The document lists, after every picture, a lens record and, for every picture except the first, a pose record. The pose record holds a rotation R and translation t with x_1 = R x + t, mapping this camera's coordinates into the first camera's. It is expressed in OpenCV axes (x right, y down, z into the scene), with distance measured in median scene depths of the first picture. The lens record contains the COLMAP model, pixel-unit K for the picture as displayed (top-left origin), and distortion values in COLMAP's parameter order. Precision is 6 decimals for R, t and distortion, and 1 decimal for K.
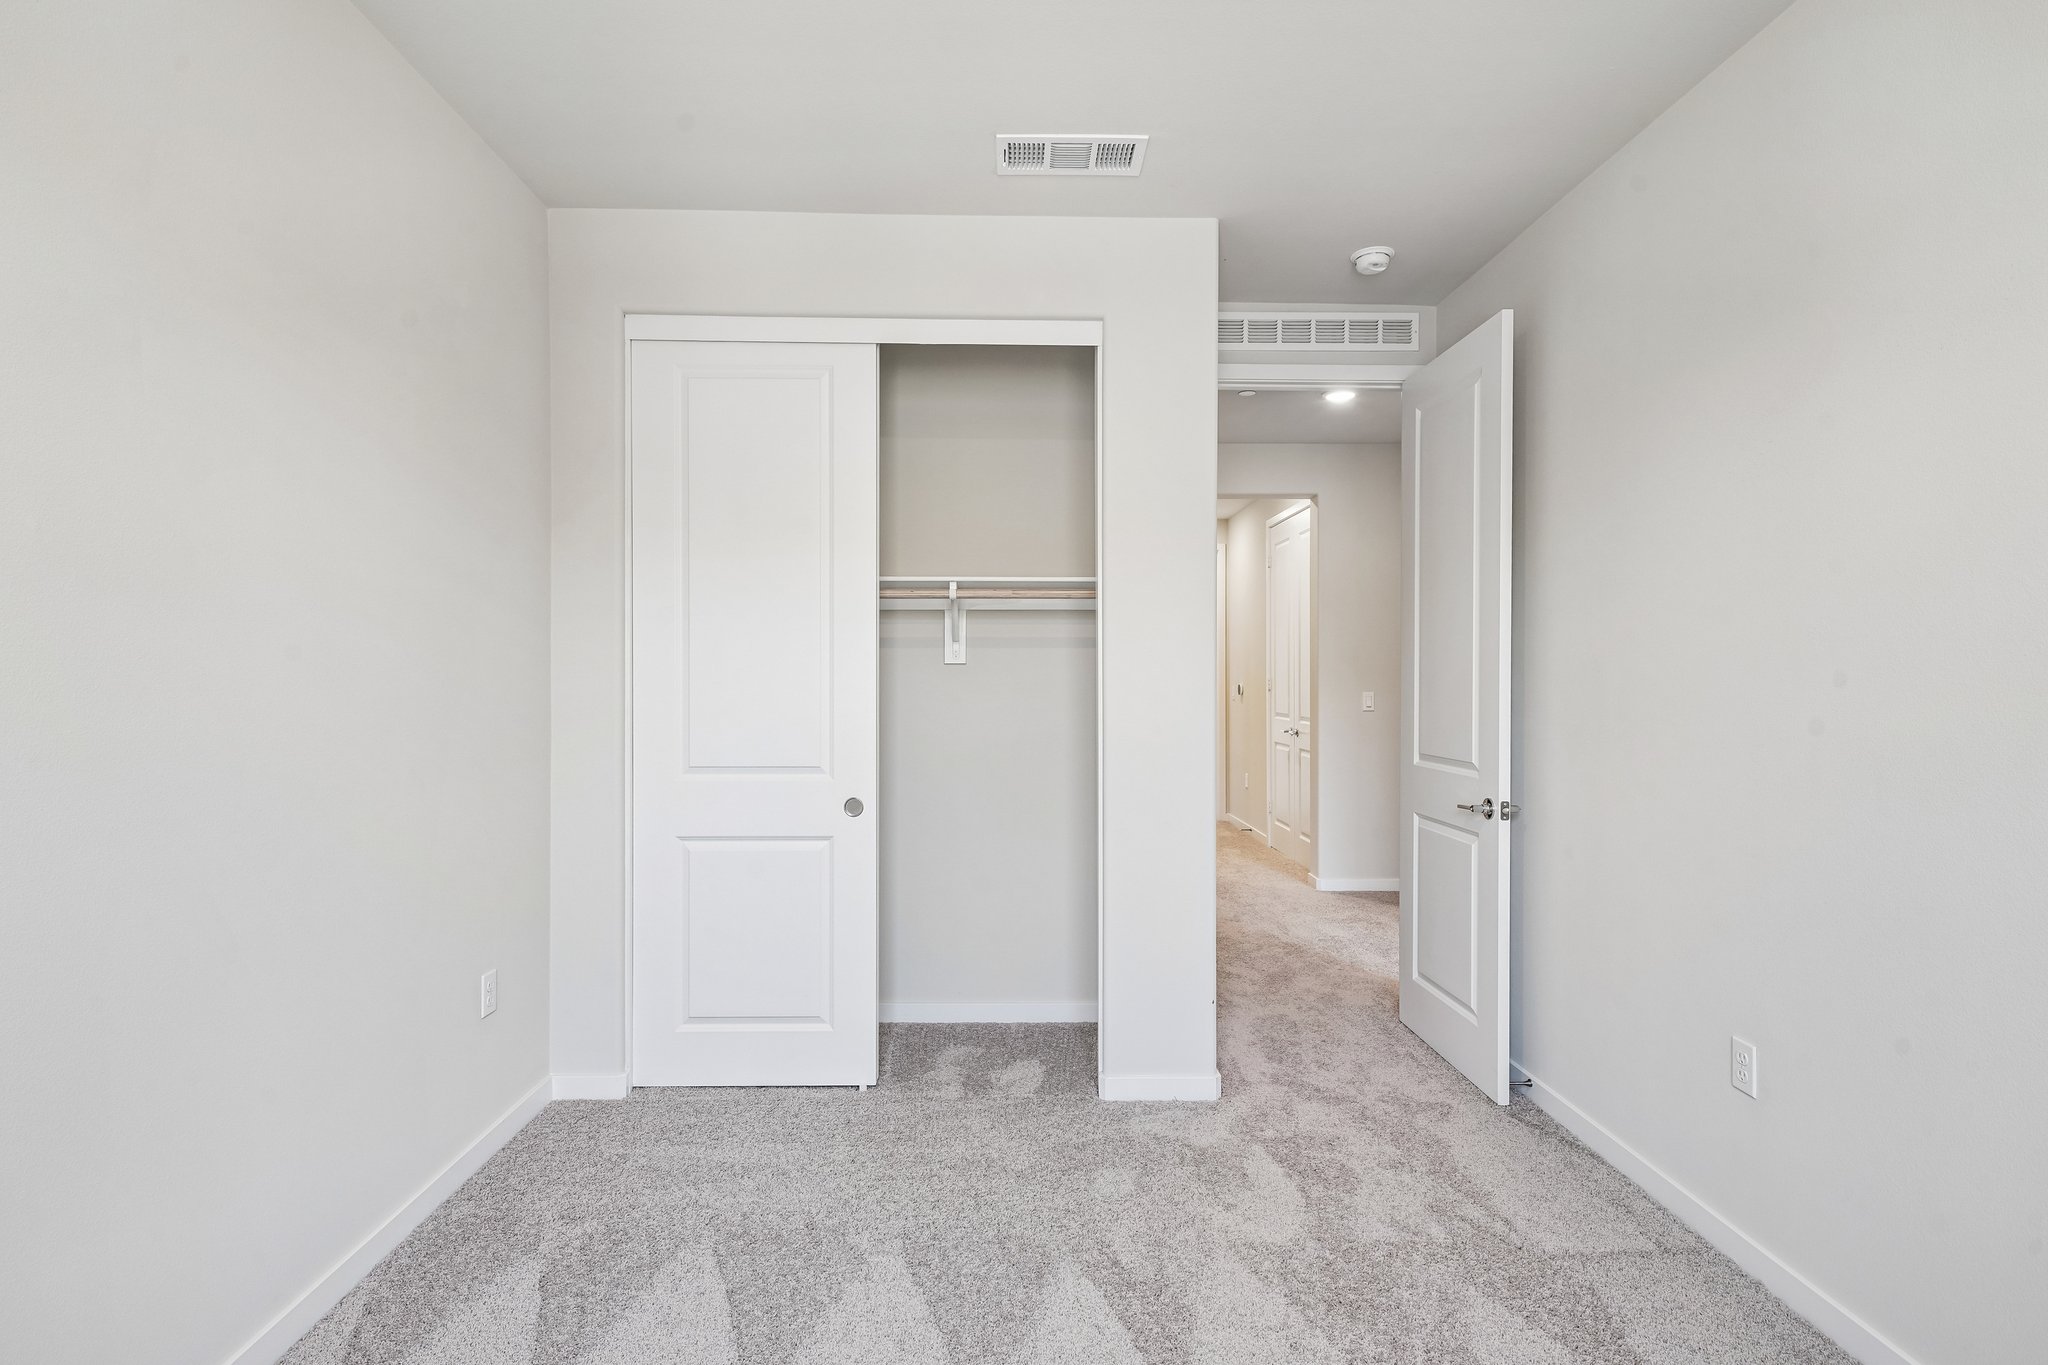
lens RADIAL K [[998.1, 0, 1019.1], [0, 998.1, 679.8], [0, 0, 1]] dist [0.014560, 0.000724]
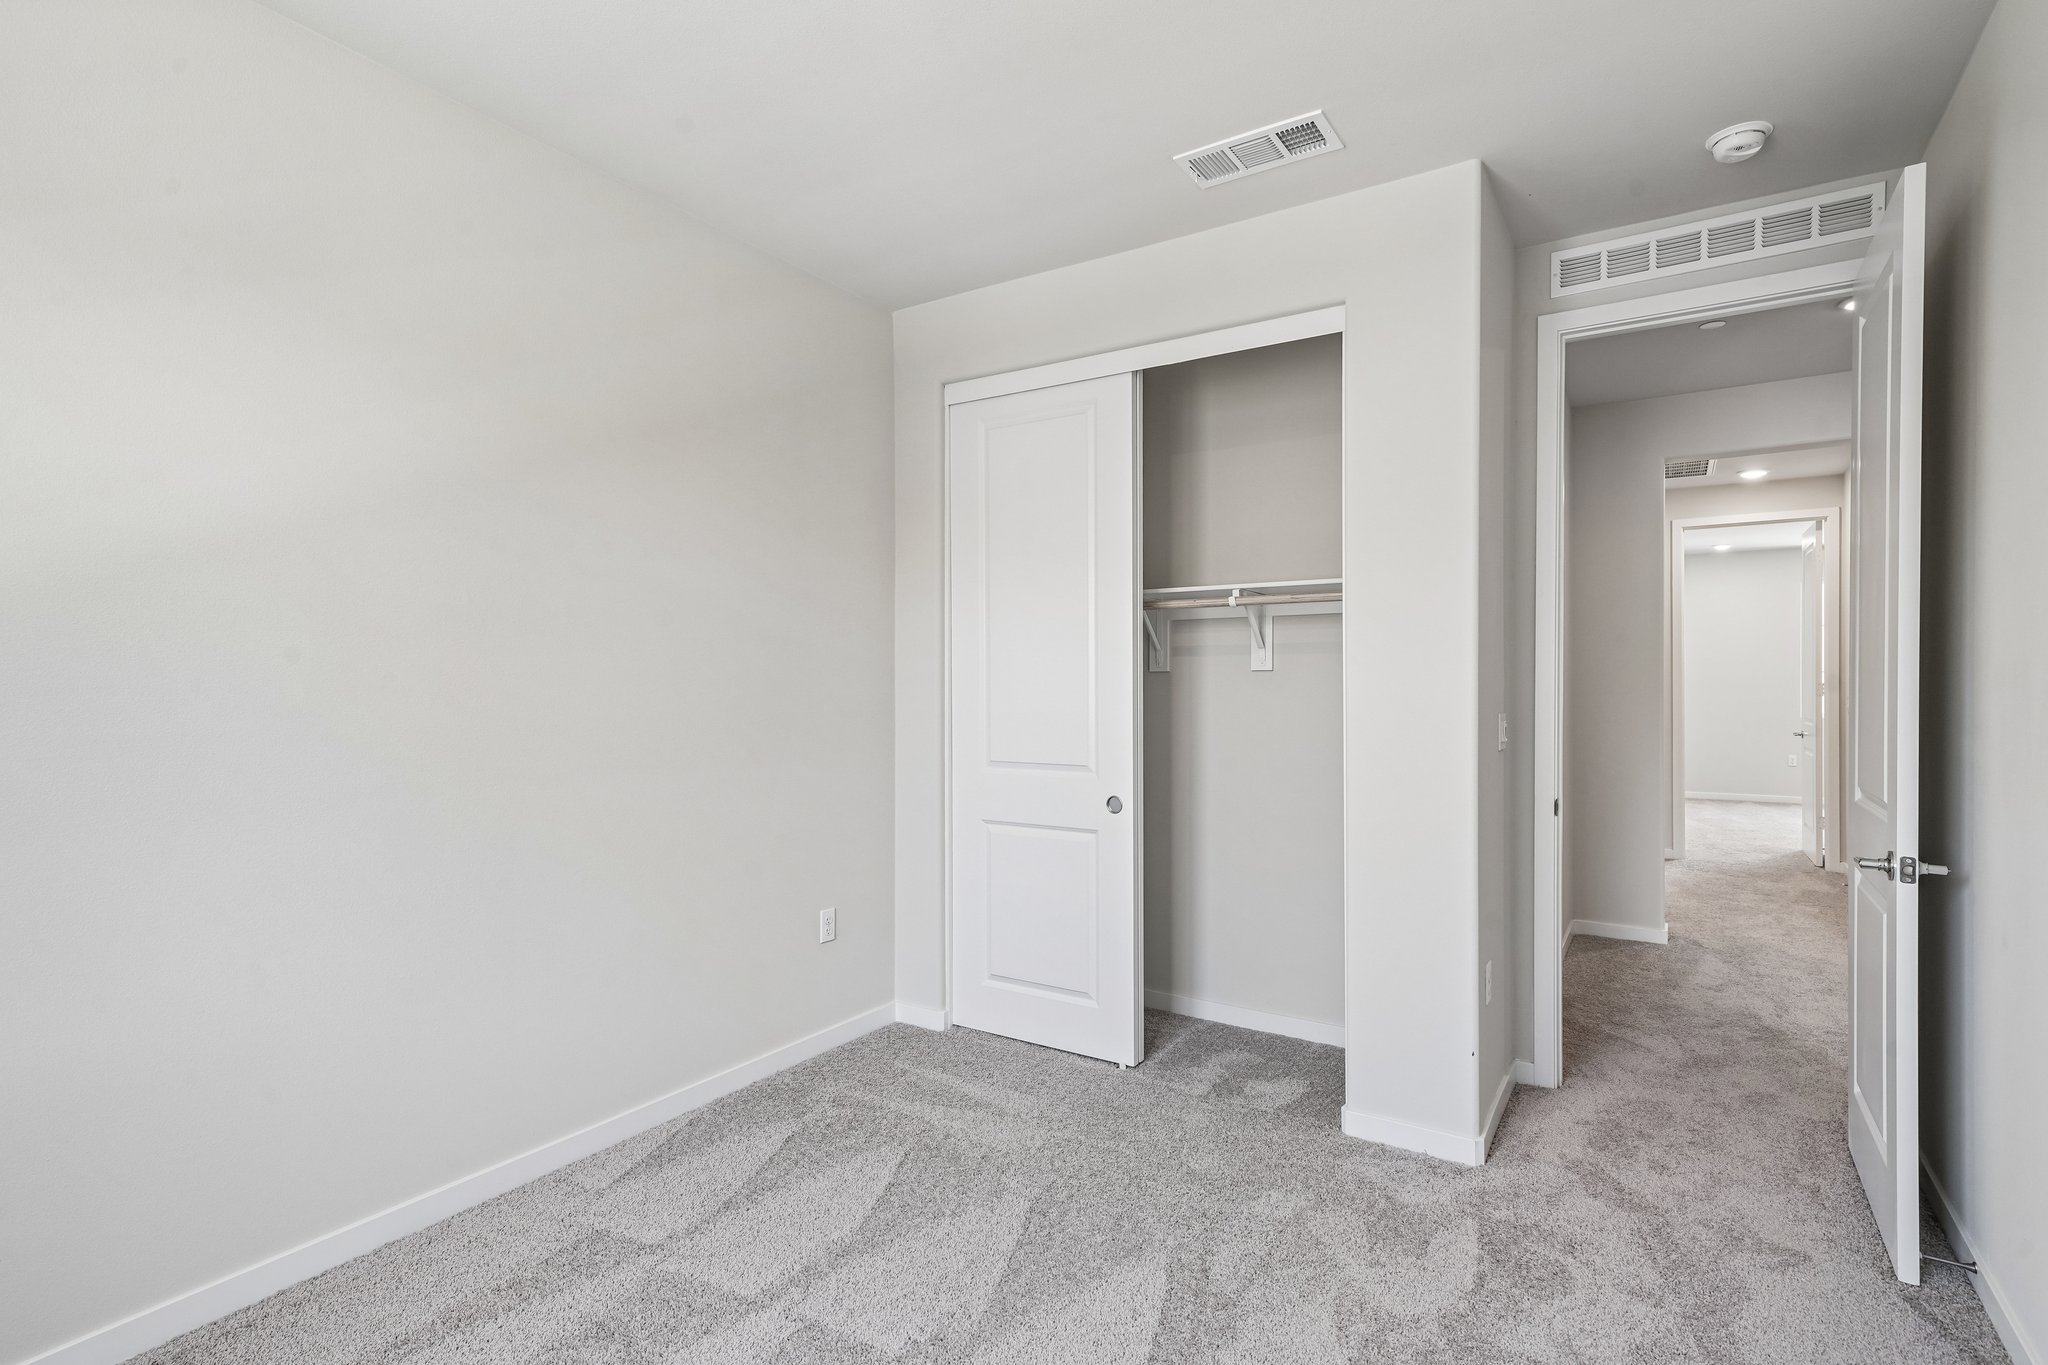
lens RADIAL K [[998.1, 0, 1017.0], [0, 998.1, 688.4], [0, 0, 1]] dist [0.014560, 0.000724]
pose [[0.828558, 0.000850, -0.559902, 0.353455], [0.000471, 0.999997, 0.002216, -0.000831], [0.559903, -0.002100, 0.828556, 0.047240]]
